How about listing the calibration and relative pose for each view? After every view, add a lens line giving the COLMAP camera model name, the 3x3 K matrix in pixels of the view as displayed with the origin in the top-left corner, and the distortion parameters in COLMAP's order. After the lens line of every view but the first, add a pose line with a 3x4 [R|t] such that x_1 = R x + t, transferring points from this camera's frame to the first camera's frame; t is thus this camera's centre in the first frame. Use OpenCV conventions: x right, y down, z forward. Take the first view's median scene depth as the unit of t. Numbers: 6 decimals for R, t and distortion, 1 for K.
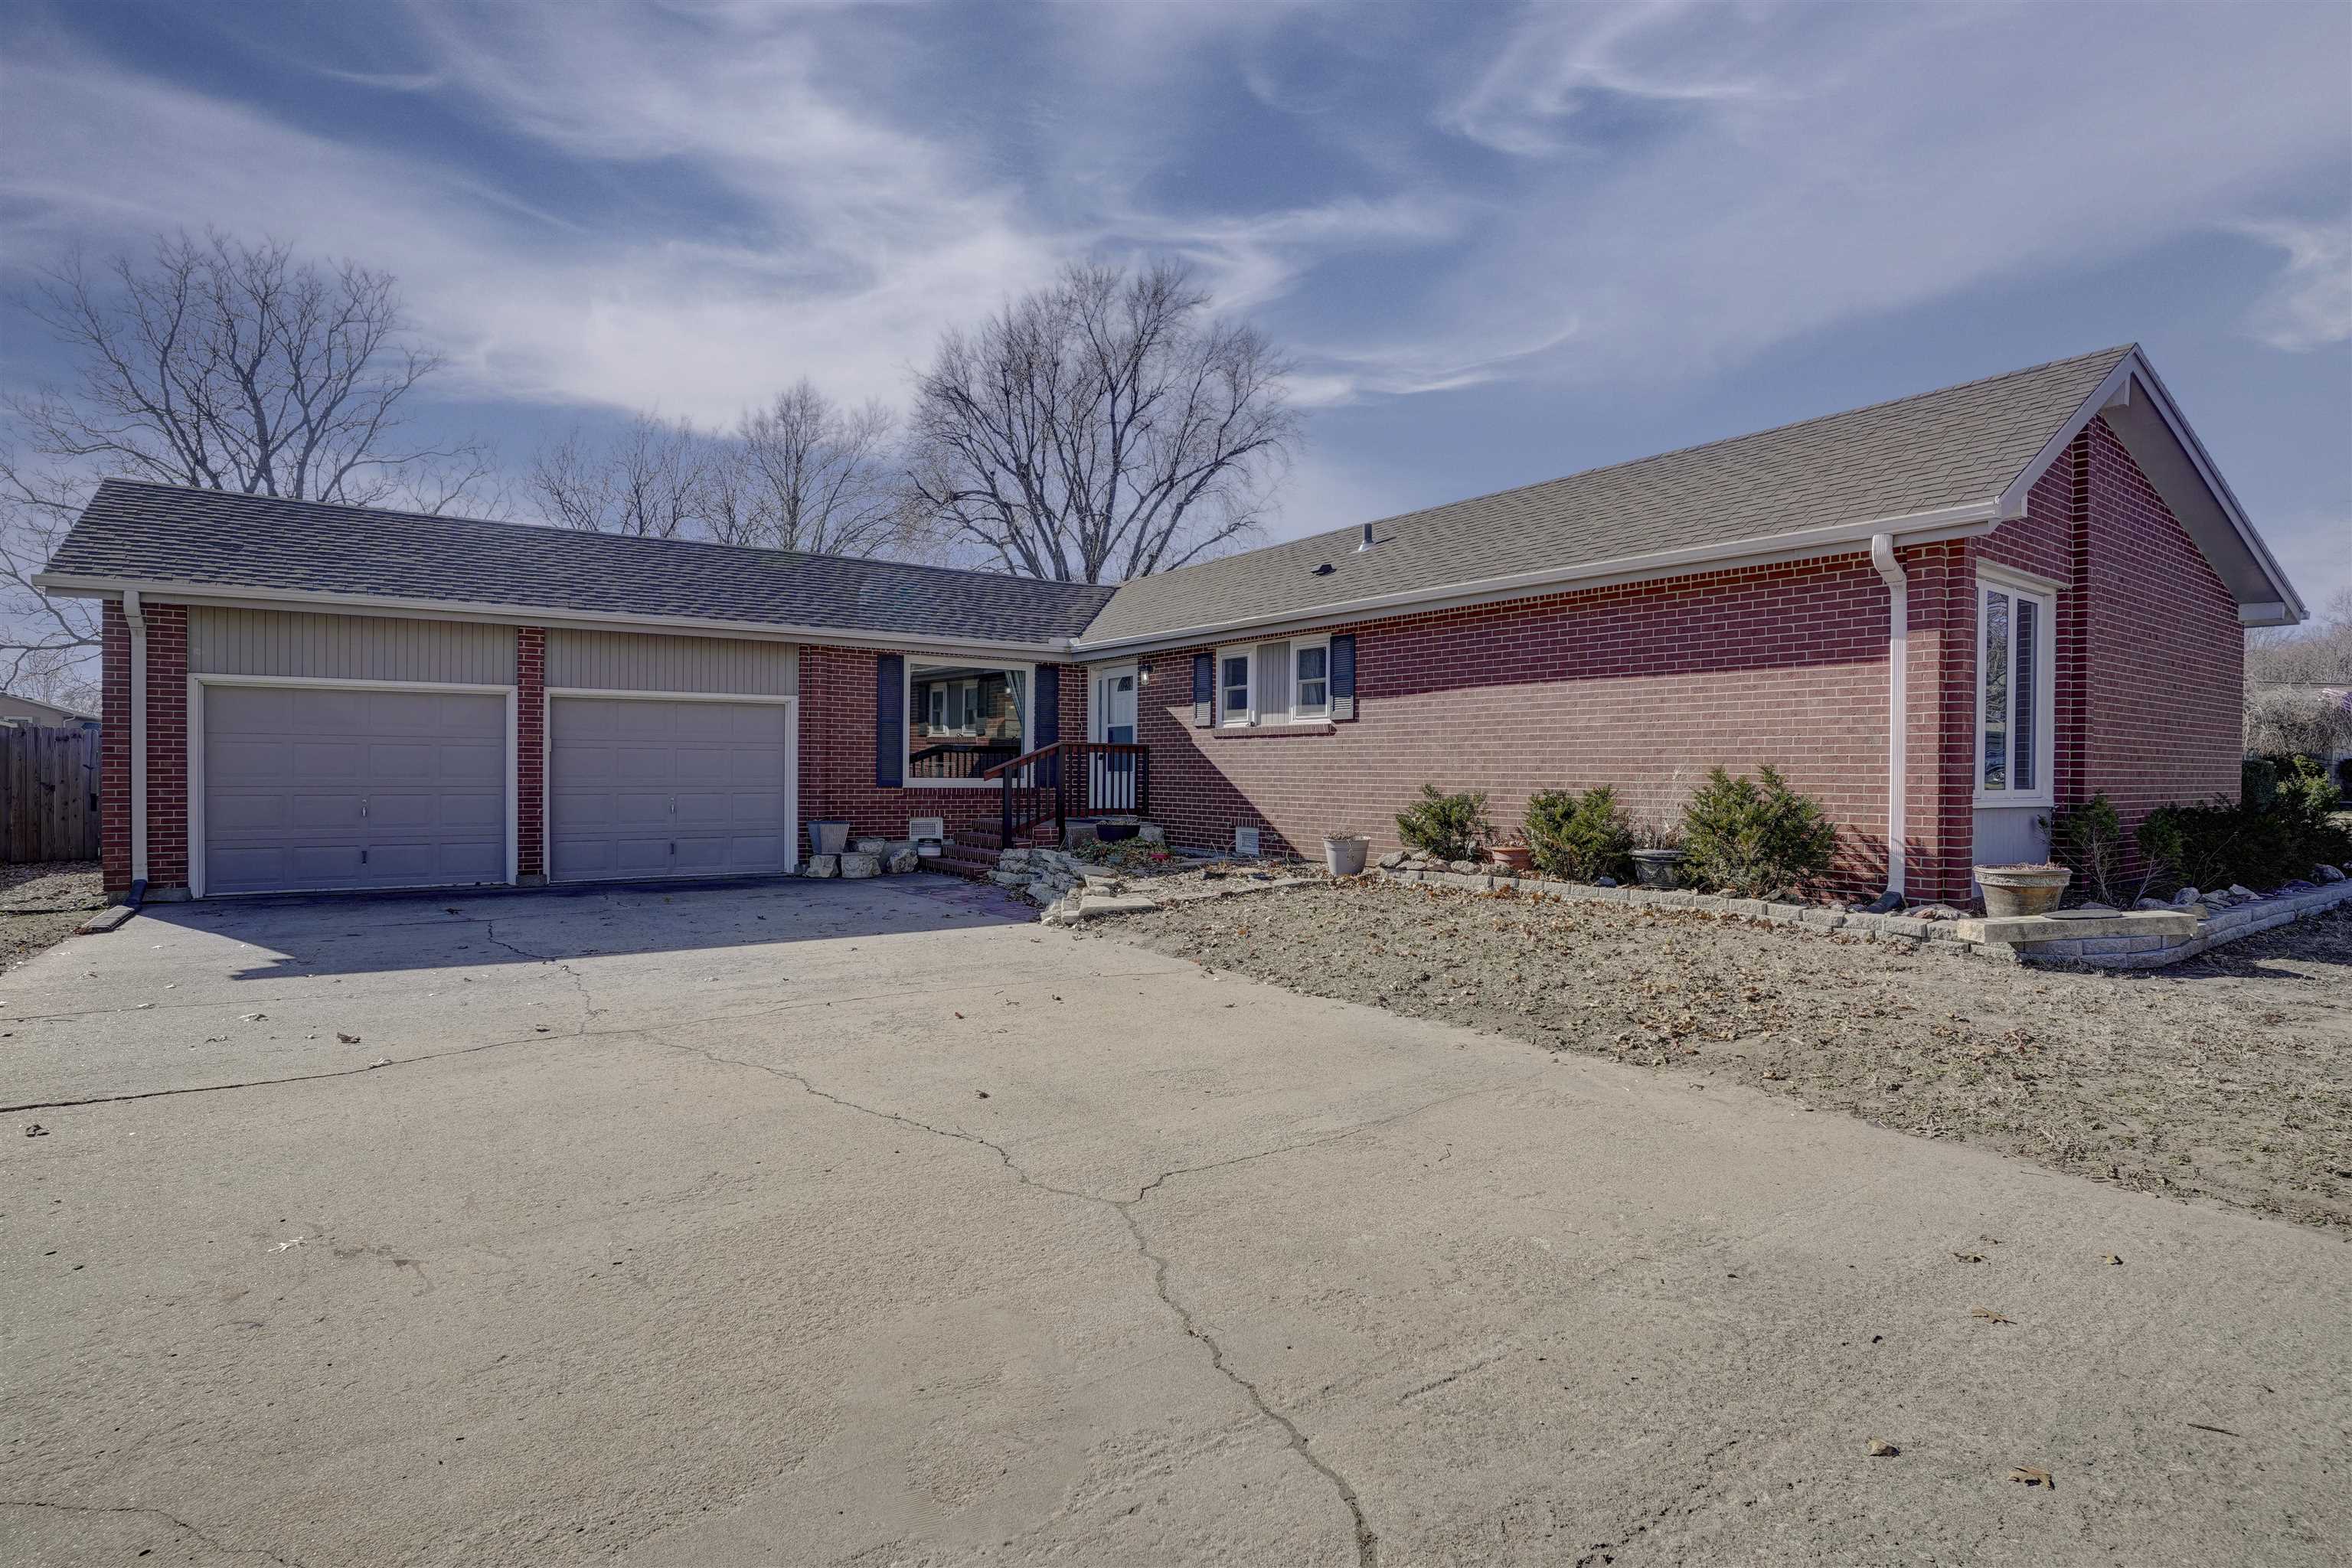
lens RADIAL K [[1147.5, 0, 1176.0], [0, 1147.5, 784.0], [0, 0, 1]] dist [-0.064745, 0.031971]
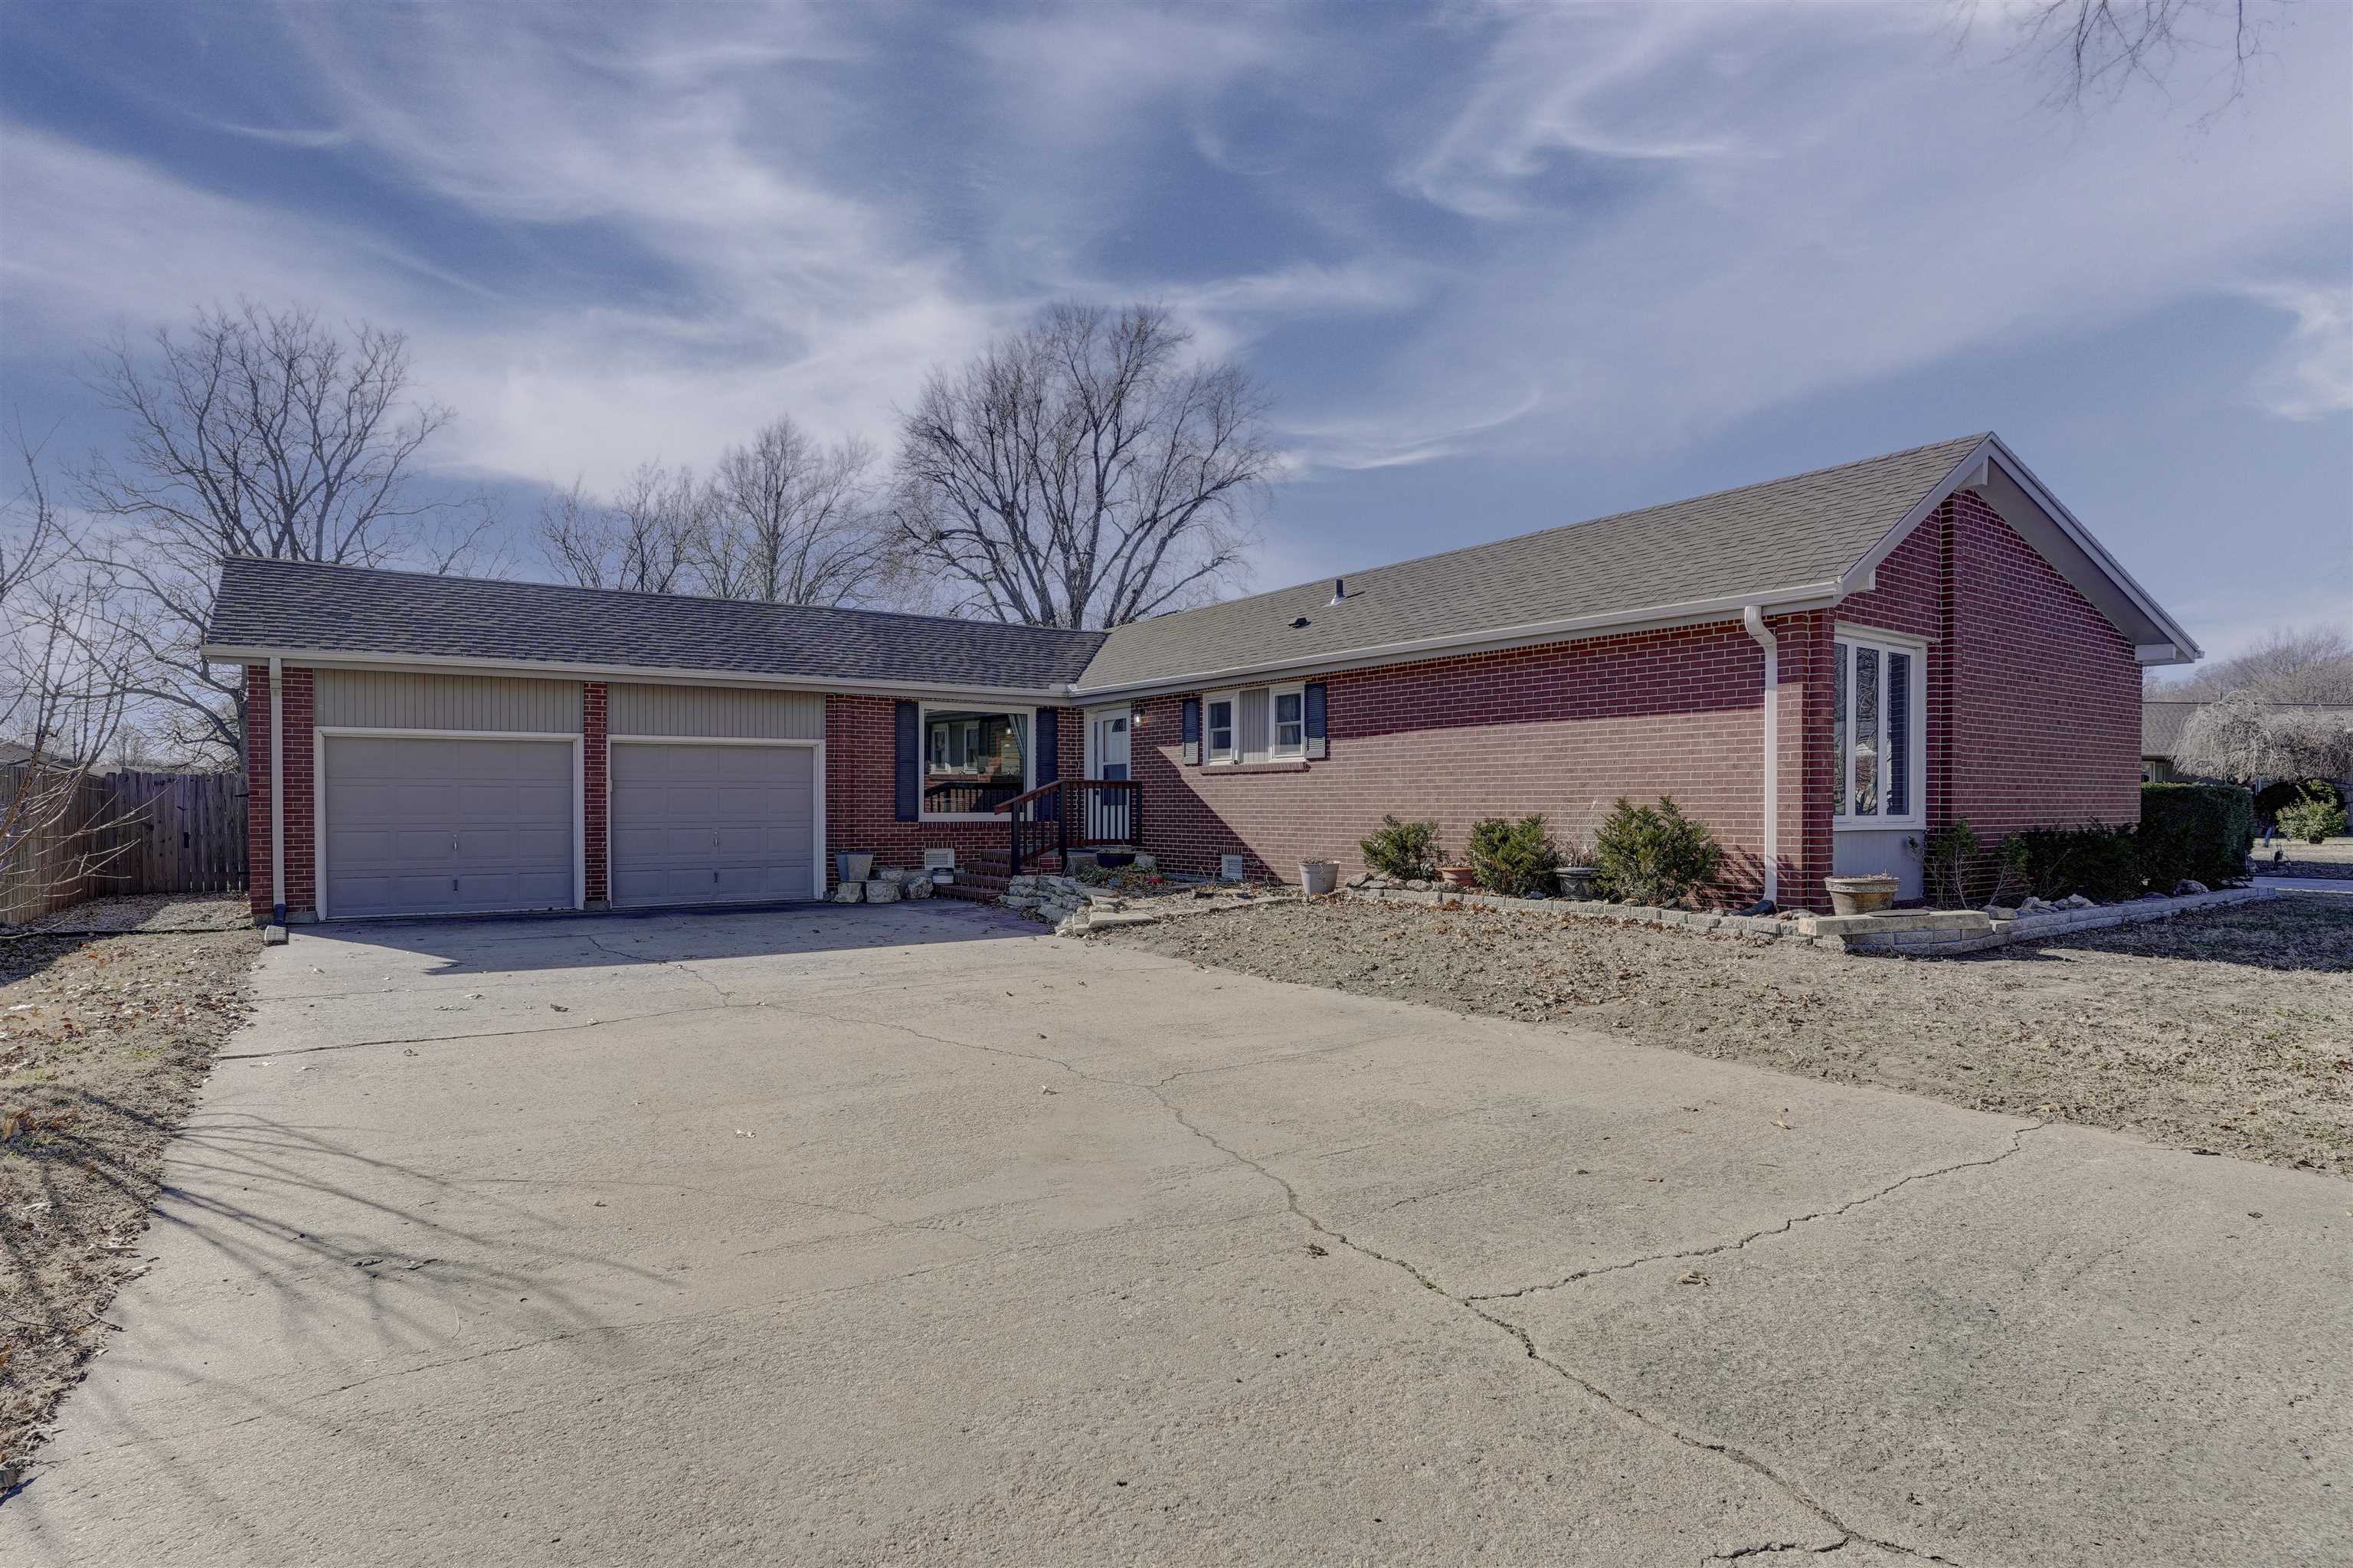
lens RADIAL K [[1162.1, 0, 1111.4], [0, 1162.1, 819.2], [0, 0, 1]] dist [-0.035381, 0.000033]
pose [[0.999096, -0.006945, -0.041934, -0.008670], [0.006977, 0.999975, 0.000614, 0.002075], [0.041928, -0.000906, 0.999120, -0.157912]]
